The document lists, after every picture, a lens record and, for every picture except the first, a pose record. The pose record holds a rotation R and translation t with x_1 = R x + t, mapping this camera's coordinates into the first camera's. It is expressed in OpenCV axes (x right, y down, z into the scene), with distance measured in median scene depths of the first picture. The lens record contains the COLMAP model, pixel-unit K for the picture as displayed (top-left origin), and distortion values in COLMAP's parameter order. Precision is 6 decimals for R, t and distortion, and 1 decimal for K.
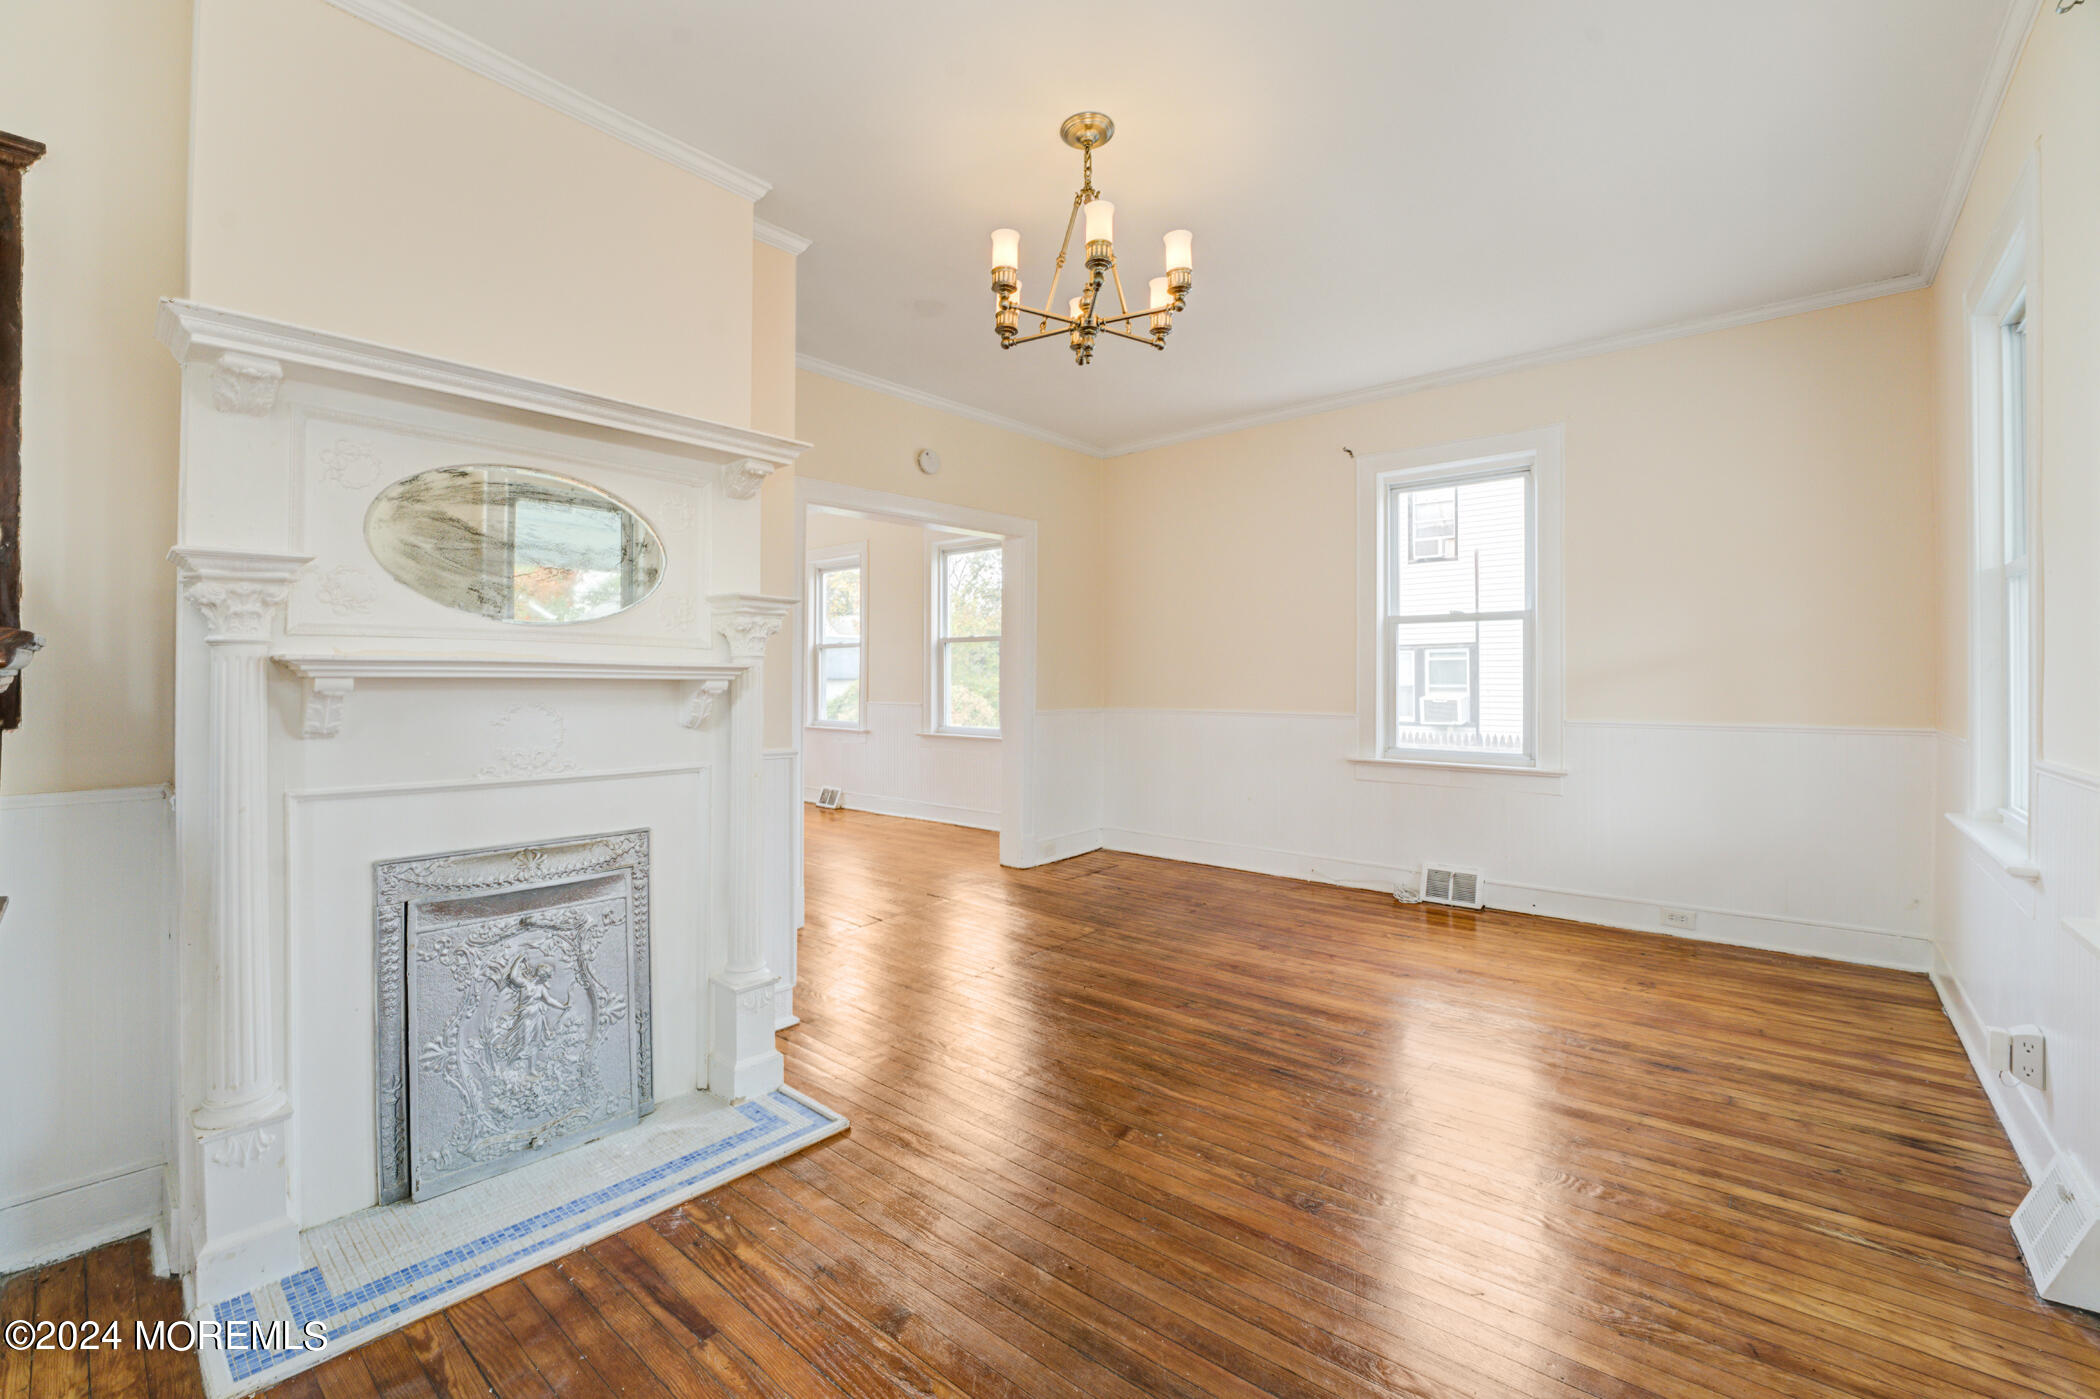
lens RADIAL K [[854.4, 0, 1041.5], [0, 854.4, 703.8], [0, 0, 1]] dist [-0.024347, 0.000478]
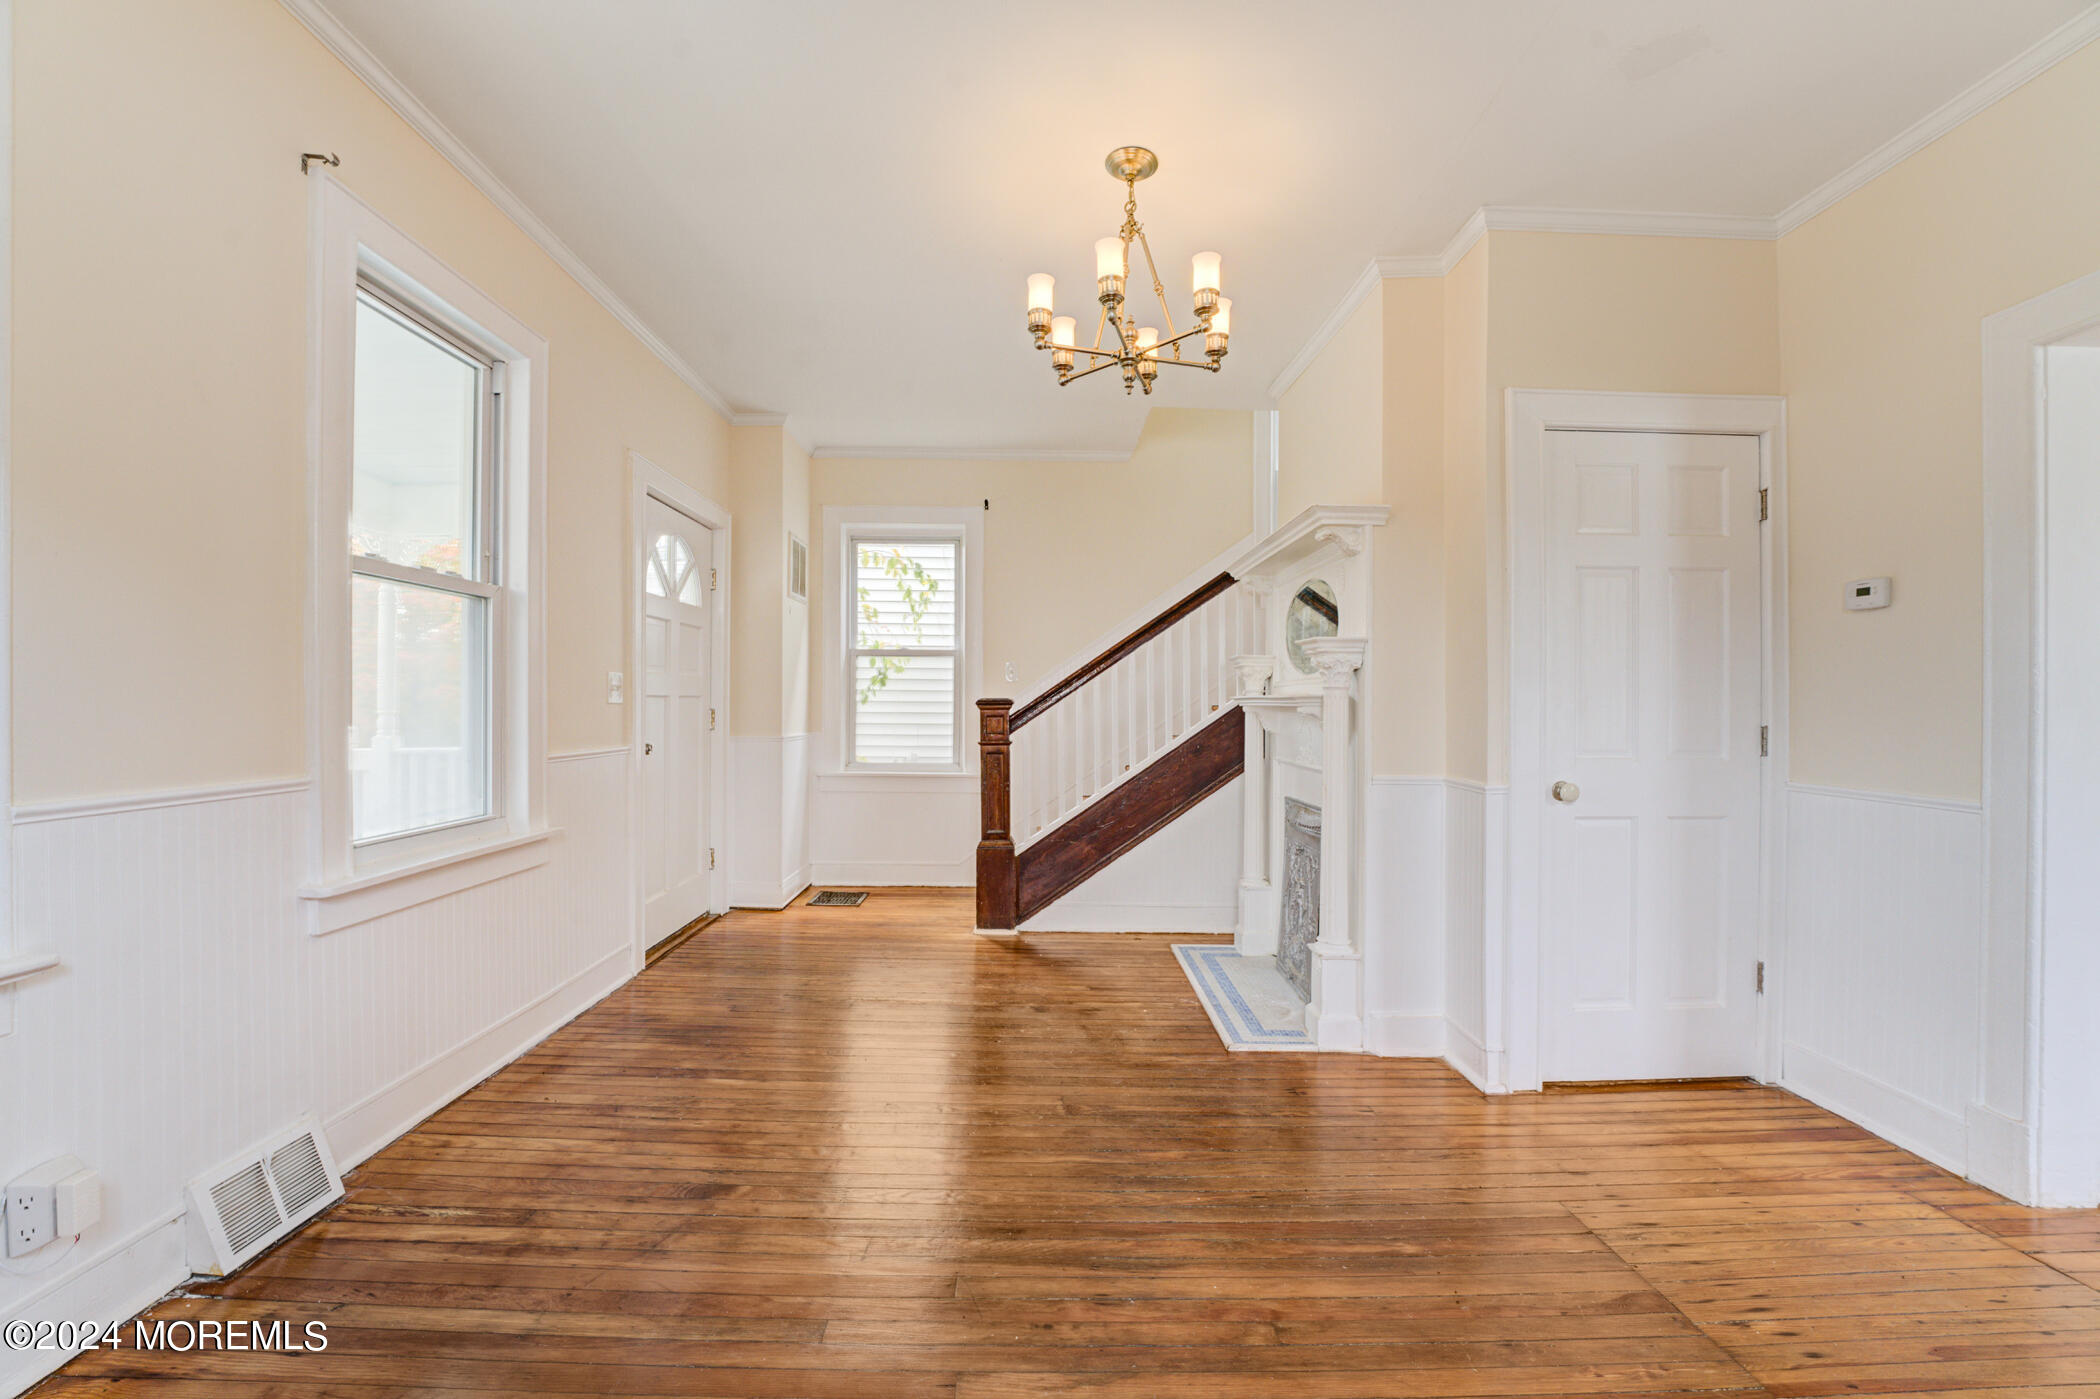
lens RADIAL K [[854.4, 0, 1041.5], [0, 854.4, 703.8], [0, 0, 1]] dist [-0.024347, 0.000478]
pose [[-0.743890, -0.007227, -0.668262, 0.830196], [-0.020096, 0.999731, 0.011558, -0.039109], [0.667999, 0.022028, -0.743836, 1.707954]]
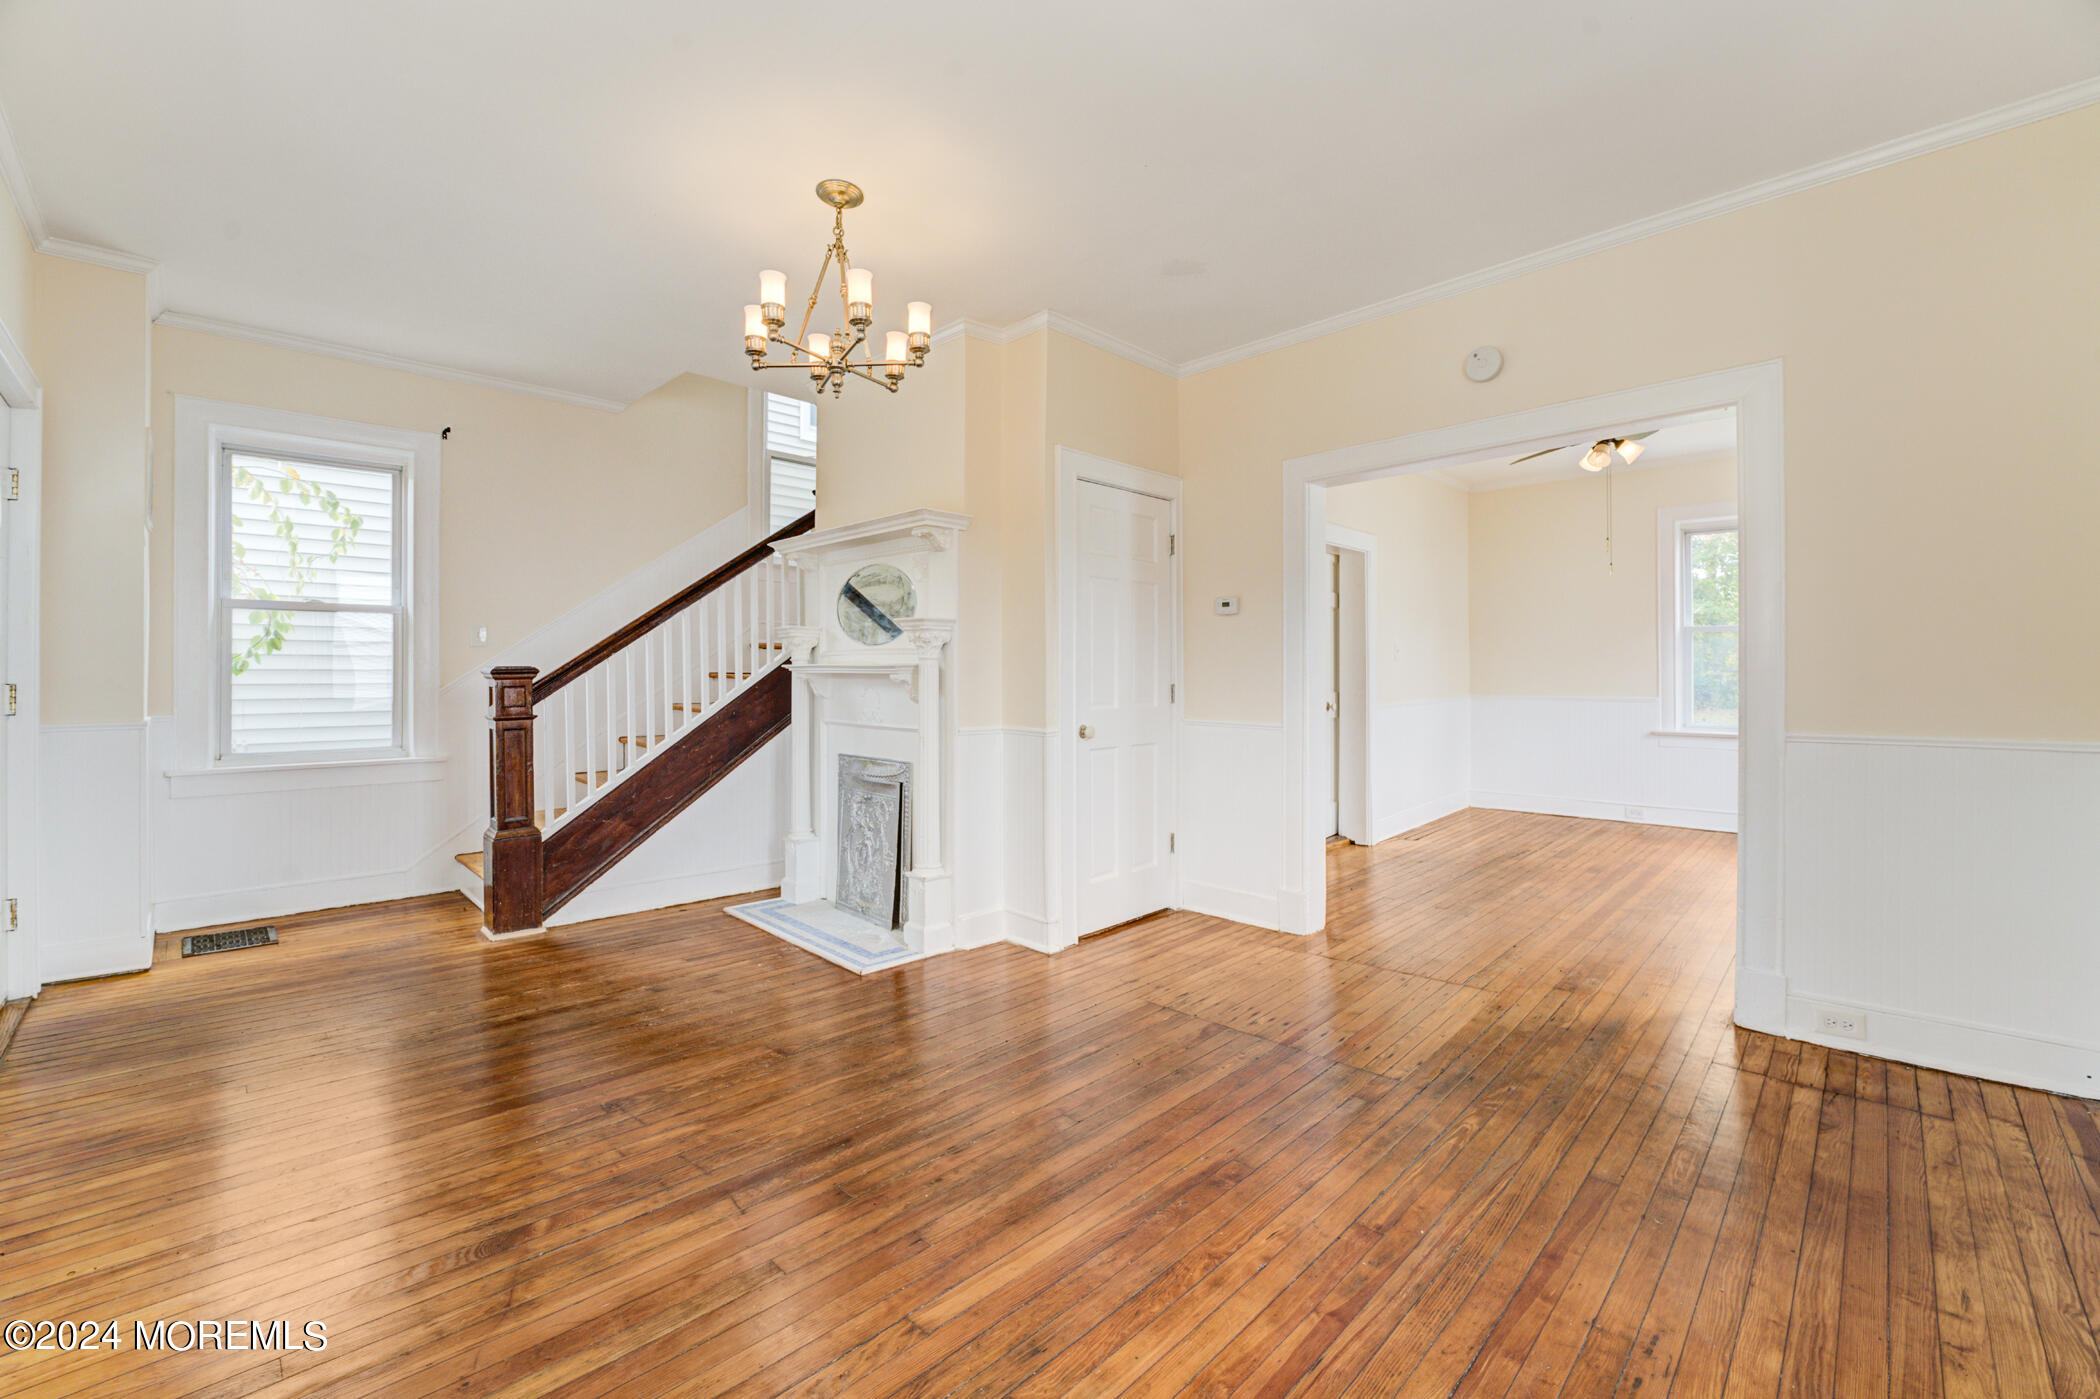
lens RADIAL K [[864.3, 0, 1040.7], [0, 864.3, 664.5], [0, 0, 1]] dist [-0.022616, 0.000560]
pose [[-0.074088, -0.009673, -0.997205, 1.217516], [-0.018836, 0.999788, -0.008299, -0.036856], [0.997074, 0.018169, -0.074254, 1.370406]]
